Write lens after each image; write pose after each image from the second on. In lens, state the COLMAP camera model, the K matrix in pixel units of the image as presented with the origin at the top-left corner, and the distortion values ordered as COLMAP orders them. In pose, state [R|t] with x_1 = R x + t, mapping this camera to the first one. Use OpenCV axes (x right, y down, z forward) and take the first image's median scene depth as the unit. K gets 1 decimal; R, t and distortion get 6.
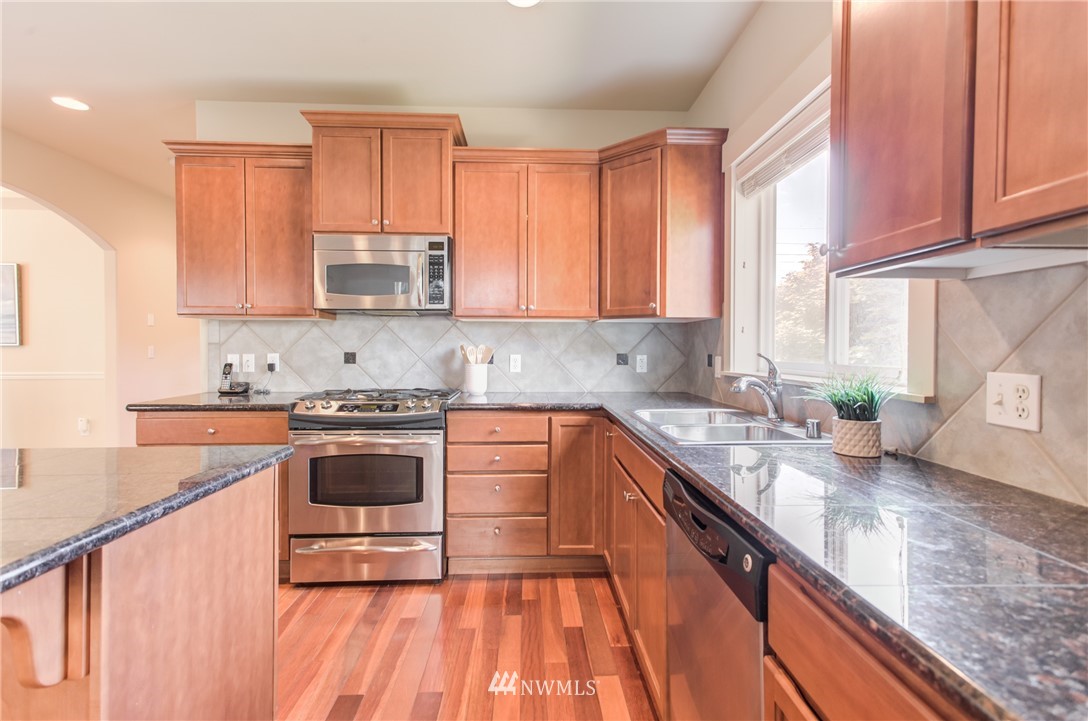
lens RADIAL K [[510.6, 0, 545.8], [0, 510.6, 355.0], [0, 0, 1]] dist [0.015925, 0.001045]
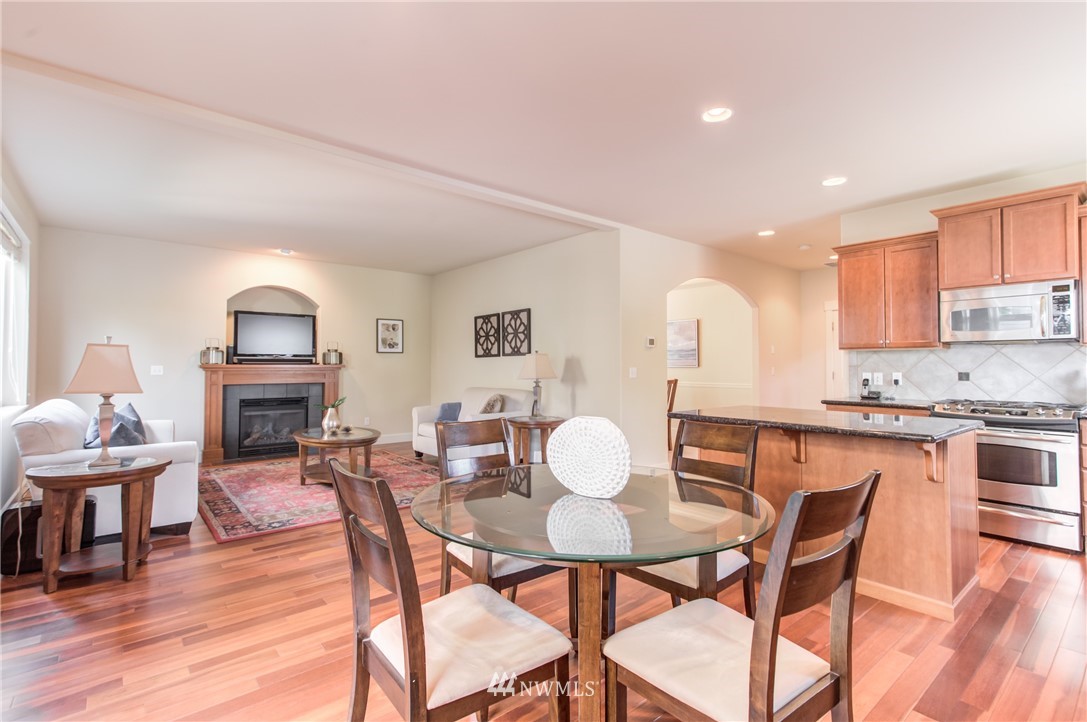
lens RADIAL K [[510.1, 0, 543.3], [0, 510.1, 352.3], [0, 0, 1]] dist [0.015925, 0.001045]
pose [[0.611613, -0.022349, -0.790841, 0.012724], [-0.013583, 0.999157, -0.038741, 0.010713], [0.791040, 0.034436, 0.610794, -0.770511]]
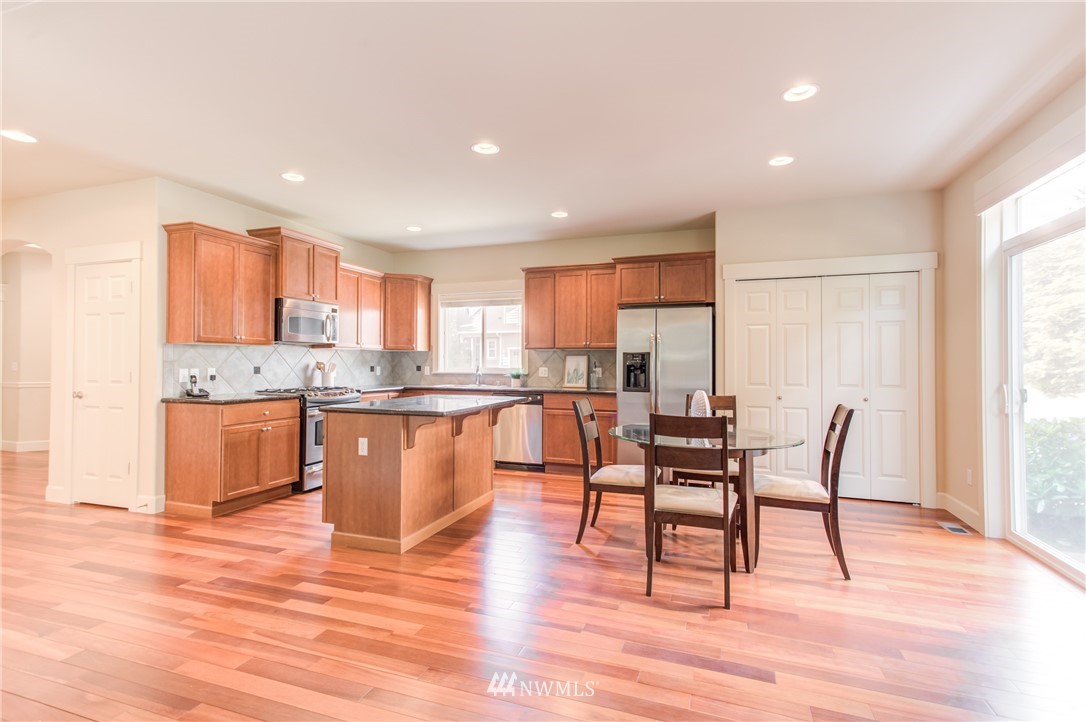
lens RADIAL K [[509.6, 0, 543.3], [0, 509.6, 358.5], [0, 0, 1]] dist [0.015925, 0.001045]
pose [[0.375381, 0.005112, 0.926857, -1.679355], [0.010325, 0.999900, -0.009697, -0.006613], [-0.926813, 0.013210, 0.375290, -0.439024]]
